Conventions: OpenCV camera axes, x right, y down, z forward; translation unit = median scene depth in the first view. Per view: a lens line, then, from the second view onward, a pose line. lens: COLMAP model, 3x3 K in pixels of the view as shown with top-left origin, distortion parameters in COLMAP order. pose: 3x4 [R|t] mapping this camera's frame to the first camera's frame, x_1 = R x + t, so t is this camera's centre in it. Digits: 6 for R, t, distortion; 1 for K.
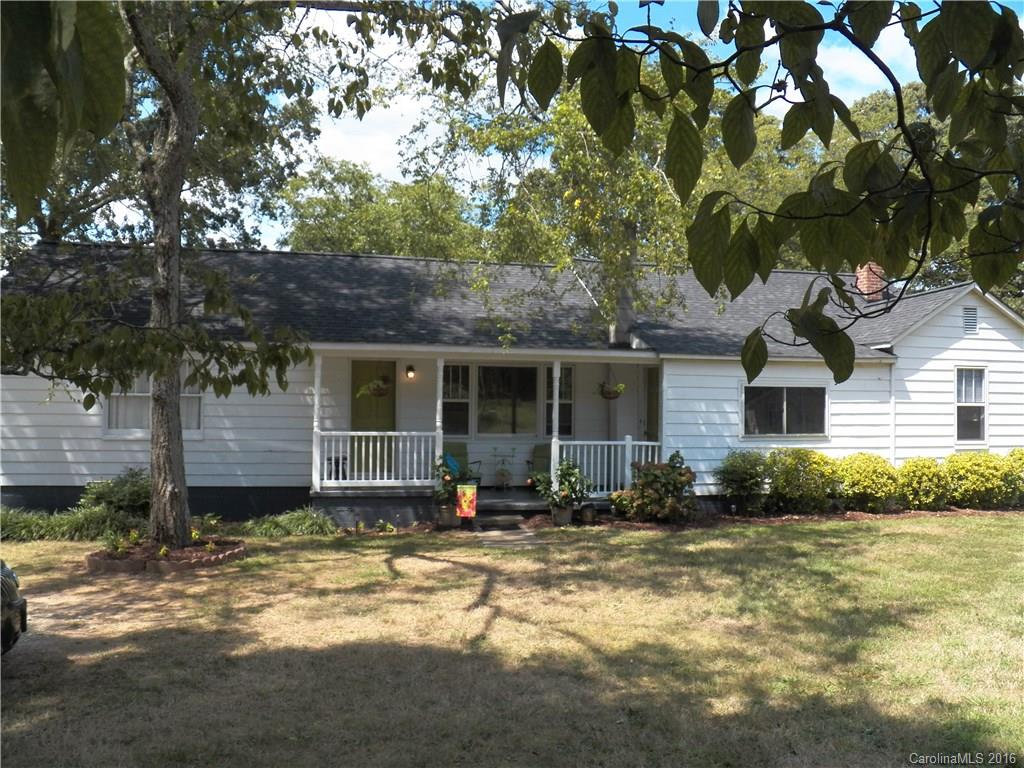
lens RADIAL K [[847.6, 0, 512.9], [0, 847.6, 387.6], [0, 0, 1]] dist [-0.018841, -0.001080]
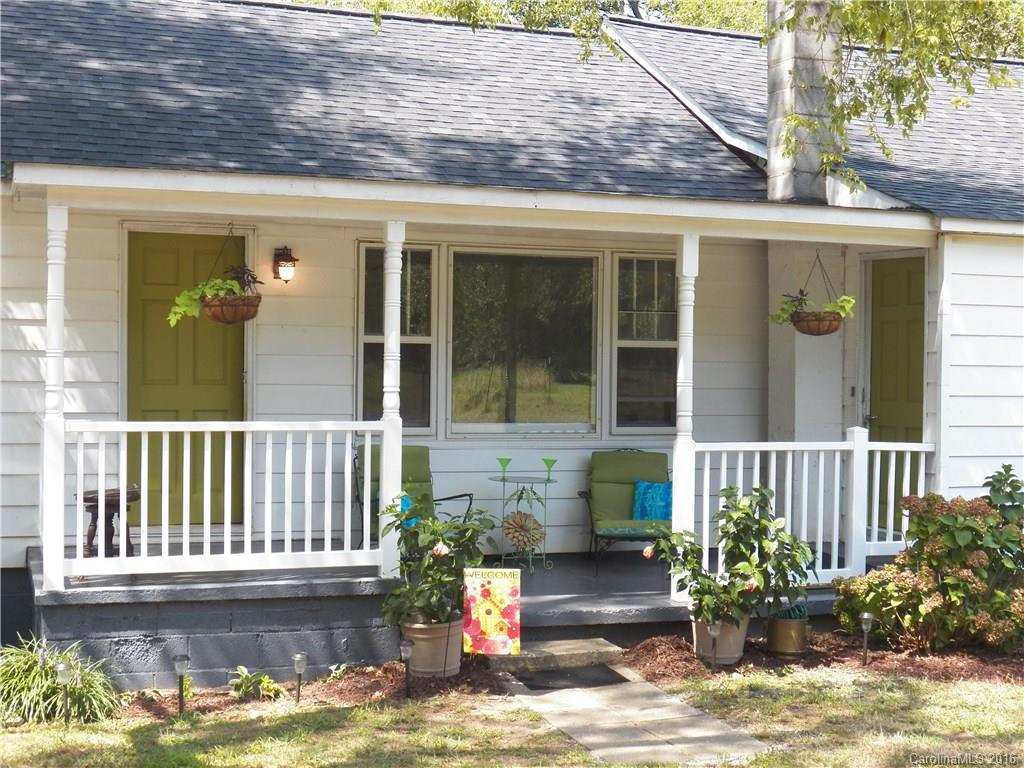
lens RADIAL K [[1502.5, 0, 511.2], [0, 1502.5, 382.7], [0, 0, 1]] dist [0.003909, 0.000000]
pose [[0.991090, -0.001991, 0.133182, -0.118523], [-0.001461, 0.999666, 0.025816, 0.018399], [-0.133189, -0.025780, 0.990755, 0.334192]]
